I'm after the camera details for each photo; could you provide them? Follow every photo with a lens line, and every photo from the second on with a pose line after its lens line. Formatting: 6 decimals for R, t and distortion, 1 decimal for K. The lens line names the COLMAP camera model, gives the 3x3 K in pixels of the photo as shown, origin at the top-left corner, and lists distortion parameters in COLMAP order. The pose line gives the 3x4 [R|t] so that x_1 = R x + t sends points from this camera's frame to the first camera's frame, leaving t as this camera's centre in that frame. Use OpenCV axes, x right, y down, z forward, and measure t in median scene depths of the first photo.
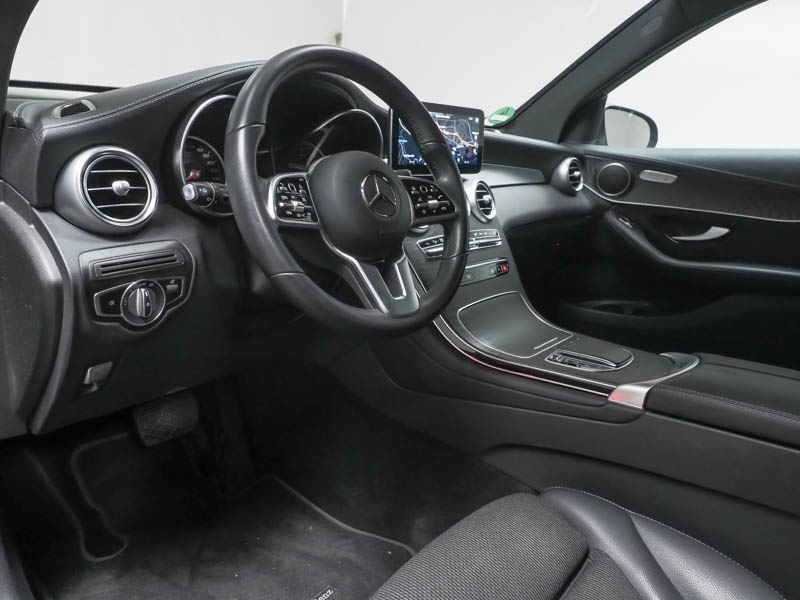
lens RADIAL K [[574.2, 0, 402.8], [0, 574.2, 298.3], [0, 0, 1]] dist [0.021632, -0.000422]
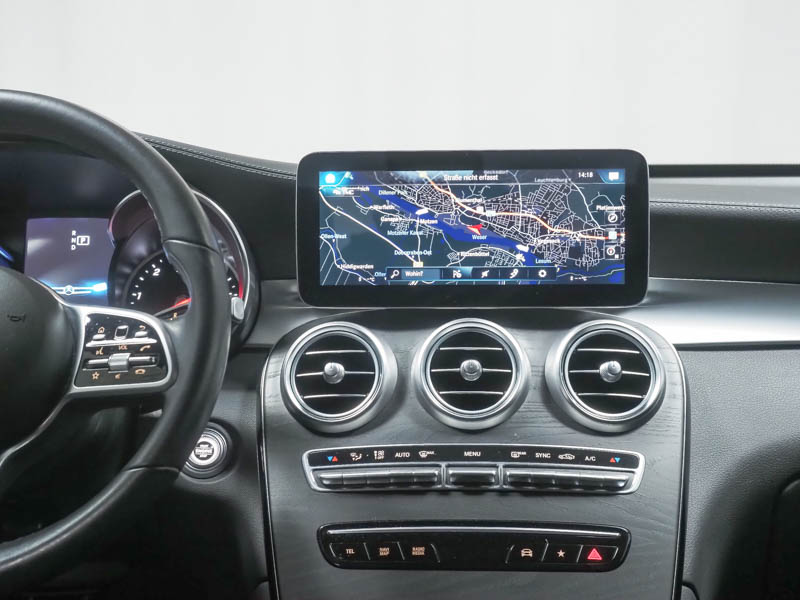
lens RADIAL K [[1463.8, 0, 398.2], [0, 1463.8, 295.8], [0, 0, 1]] dist [0.256516, 0.000000]
pose [[0.621304, -0.007311, -0.783535, 0.869853], [-0.173163, 0.973952, -0.146397, -0.053935], [0.764196, 0.226637, 0.603855, 0.293792]]
